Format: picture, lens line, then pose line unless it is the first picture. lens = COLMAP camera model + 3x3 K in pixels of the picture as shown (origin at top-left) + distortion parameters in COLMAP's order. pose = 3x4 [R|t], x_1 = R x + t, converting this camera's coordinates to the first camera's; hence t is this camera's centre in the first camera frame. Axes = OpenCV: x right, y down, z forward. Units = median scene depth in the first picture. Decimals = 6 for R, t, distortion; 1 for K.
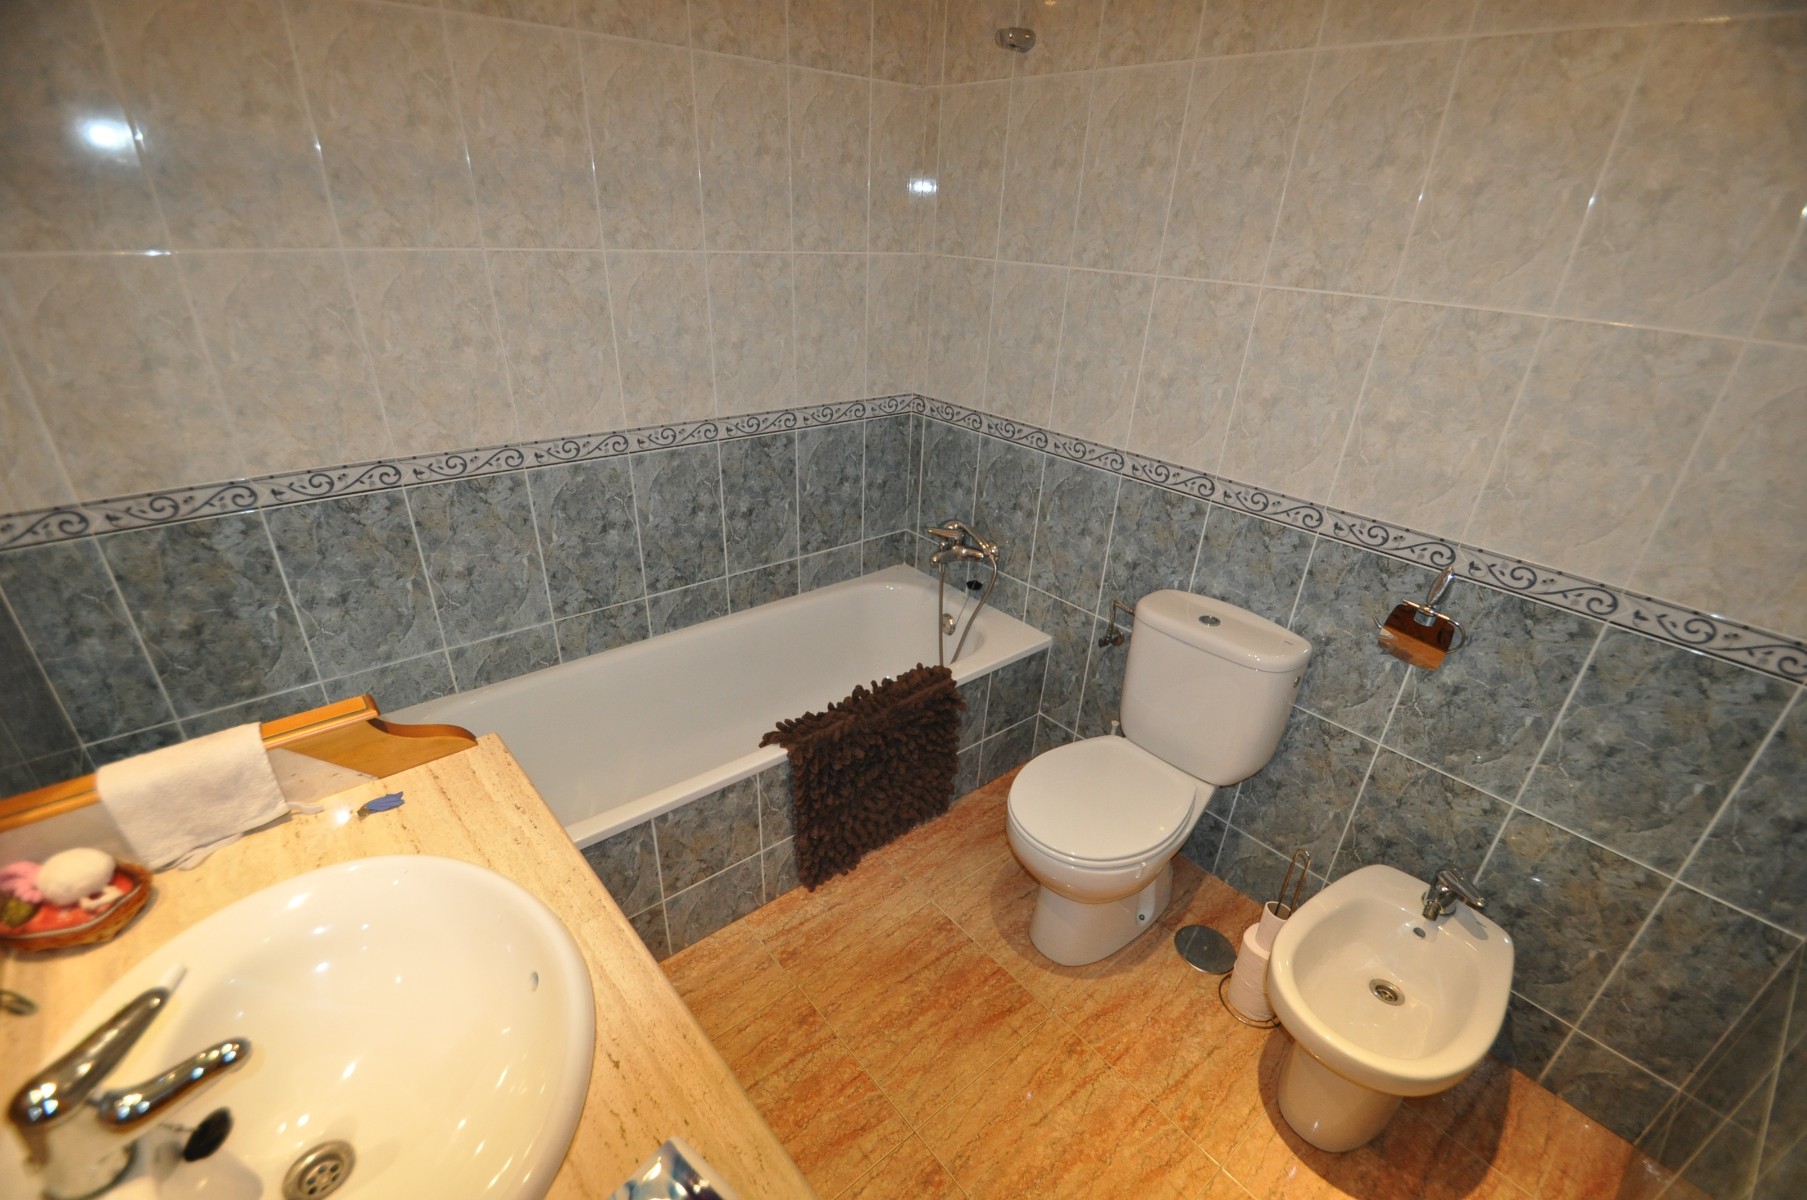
lens RADIAL K [[805.5, 0, 911.3], [0, 805.5, 649.8], [0, 0, 1]] dist [0.023669, -0.021812]
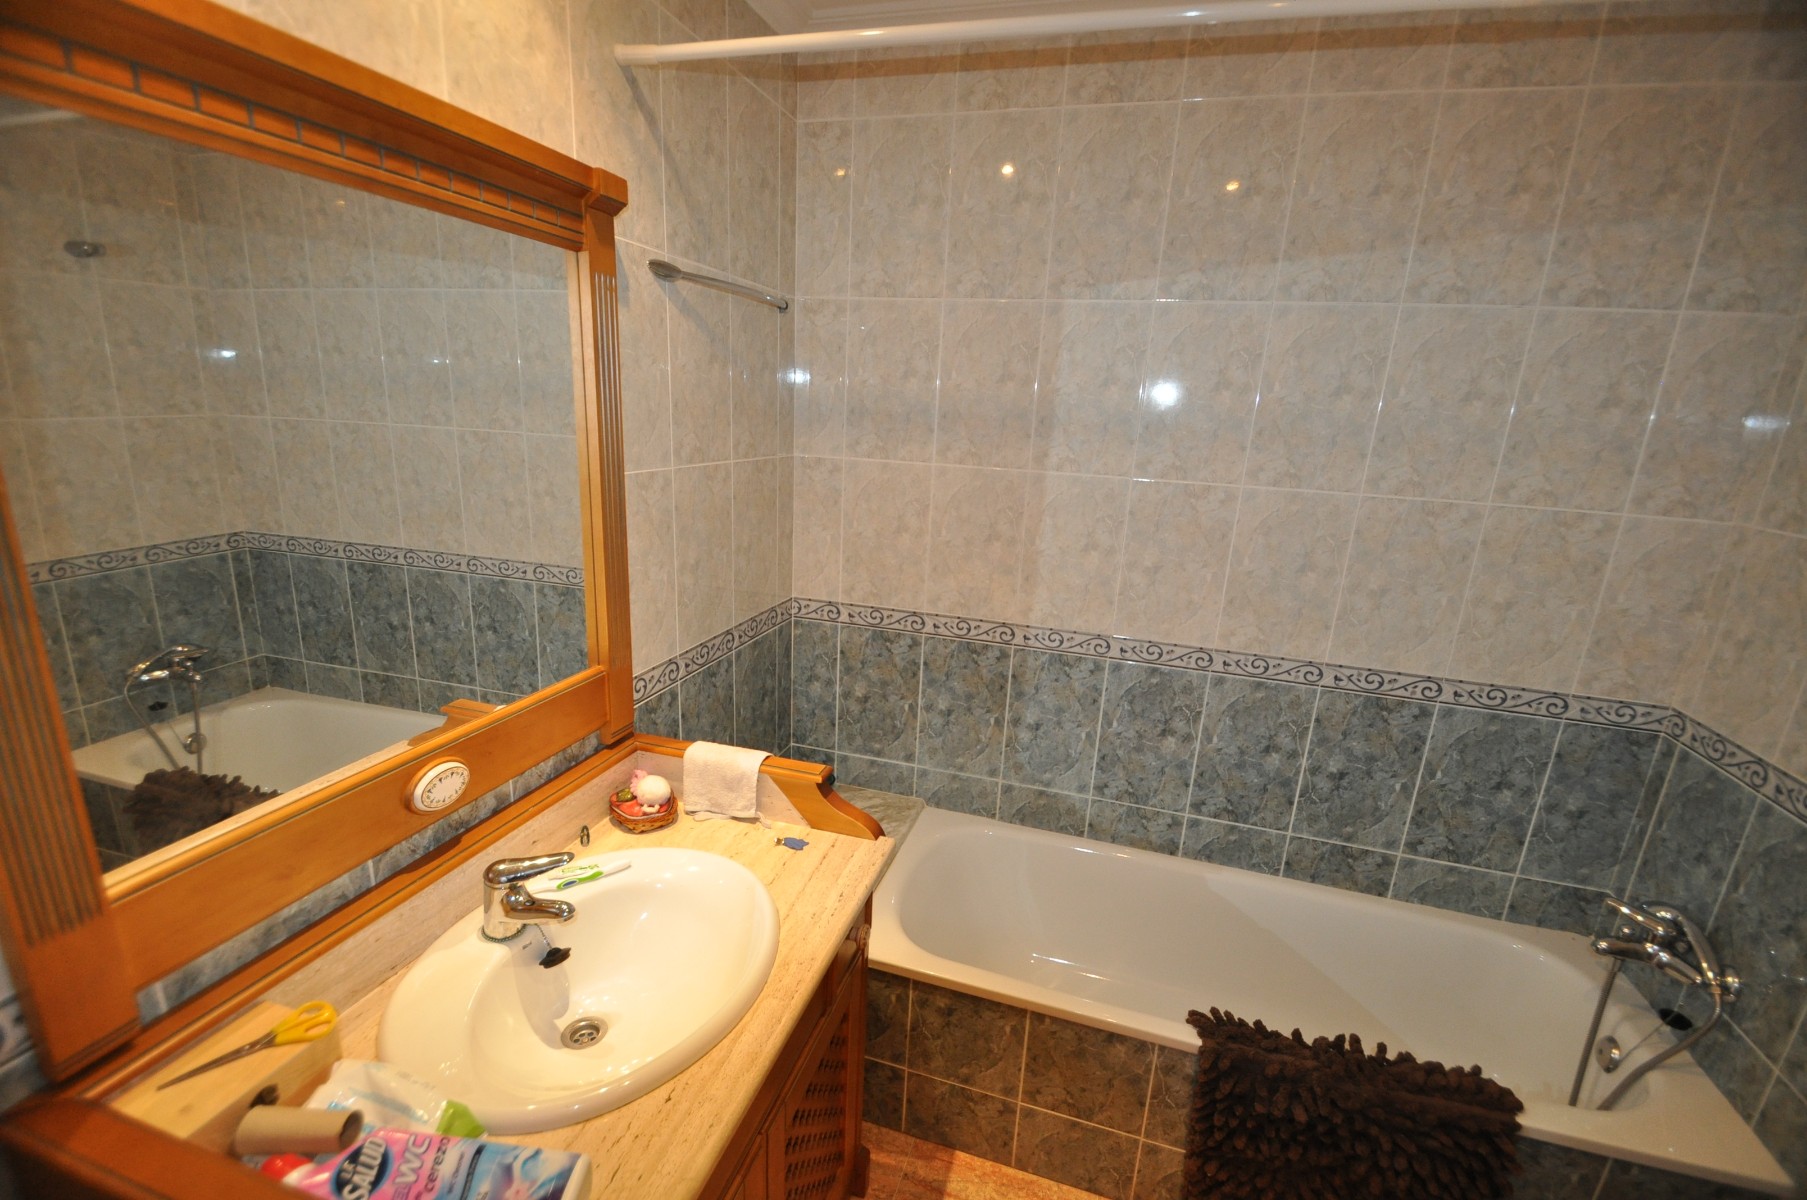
lens RADIAL K [[805.5, 0, 911.3], [0, 805.5, 649.8], [0, 0, 1]] dist [0.023669, -0.021812]
pose [[0.526789, 0.231540, -0.817852, 0.246183], [-0.434088, 0.900533, -0.024653, -0.078899], [0.730795, 0.368007, 0.574900, 0.144840]]
